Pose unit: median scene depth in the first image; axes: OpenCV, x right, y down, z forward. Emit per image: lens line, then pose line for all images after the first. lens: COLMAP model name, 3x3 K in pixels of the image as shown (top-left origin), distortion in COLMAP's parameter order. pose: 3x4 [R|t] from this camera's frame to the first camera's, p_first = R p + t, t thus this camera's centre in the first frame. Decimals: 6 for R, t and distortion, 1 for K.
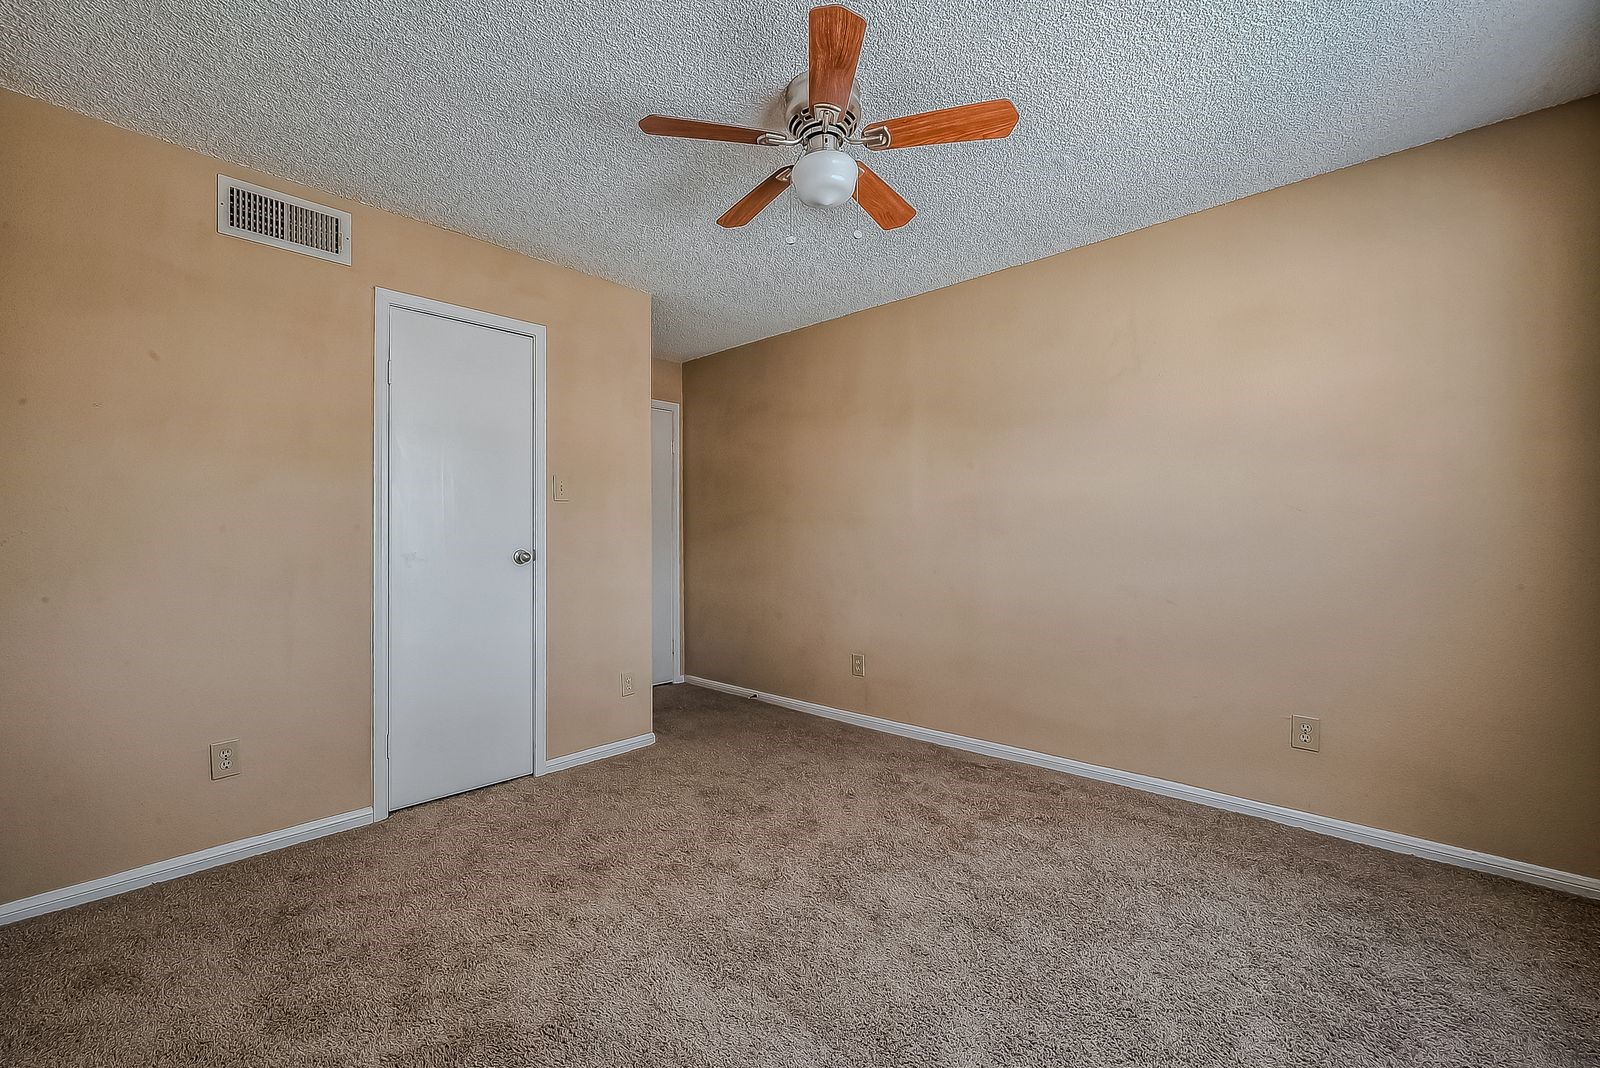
lens RADIAL K [[633.5, 0, 800.0], [0, 633.5, 534.0], [0, 0, 1]] dist [0.001273, -0.000197]
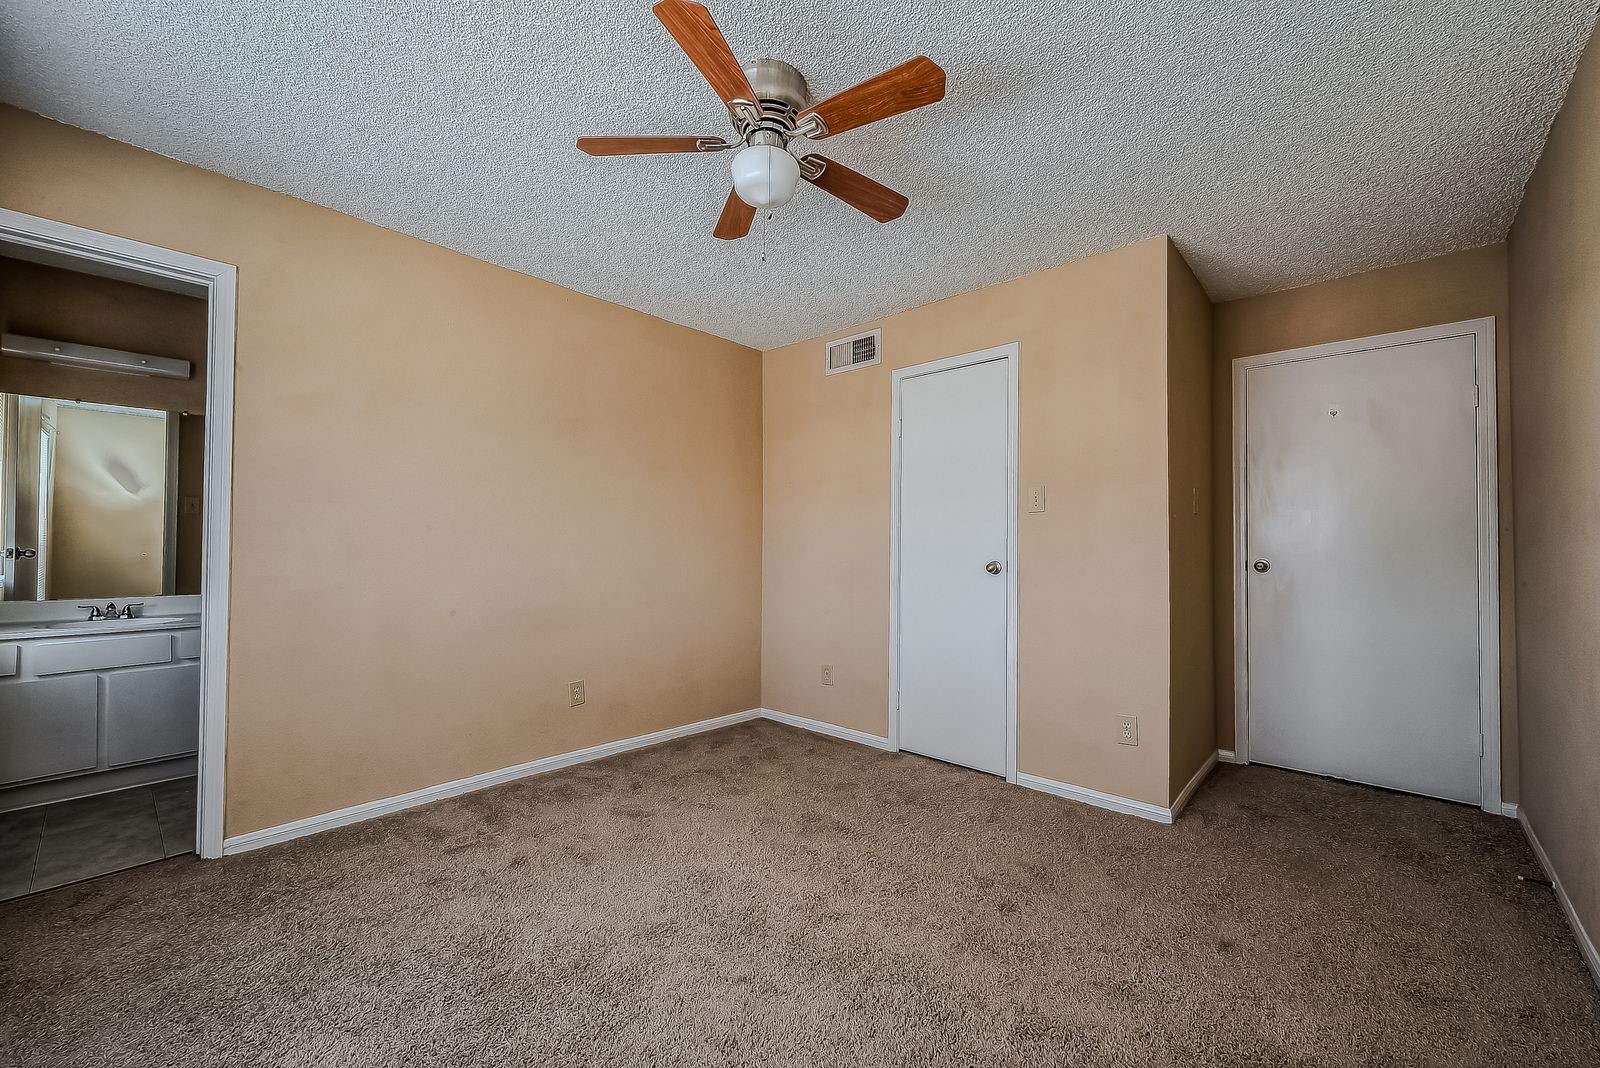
lens RADIAL K [[633.5, 0, 800.0], [0, 633.5, 534.0], [0, 0, 1]] dist [0.001273, -0.000197]
pose [[0.028902, -0.016620, -0.999444, 0.657543], [0.000633, 0.999862, -0.016609, -0.003117], [0.999582, -0.000152, 0.028908, 0.680475]]
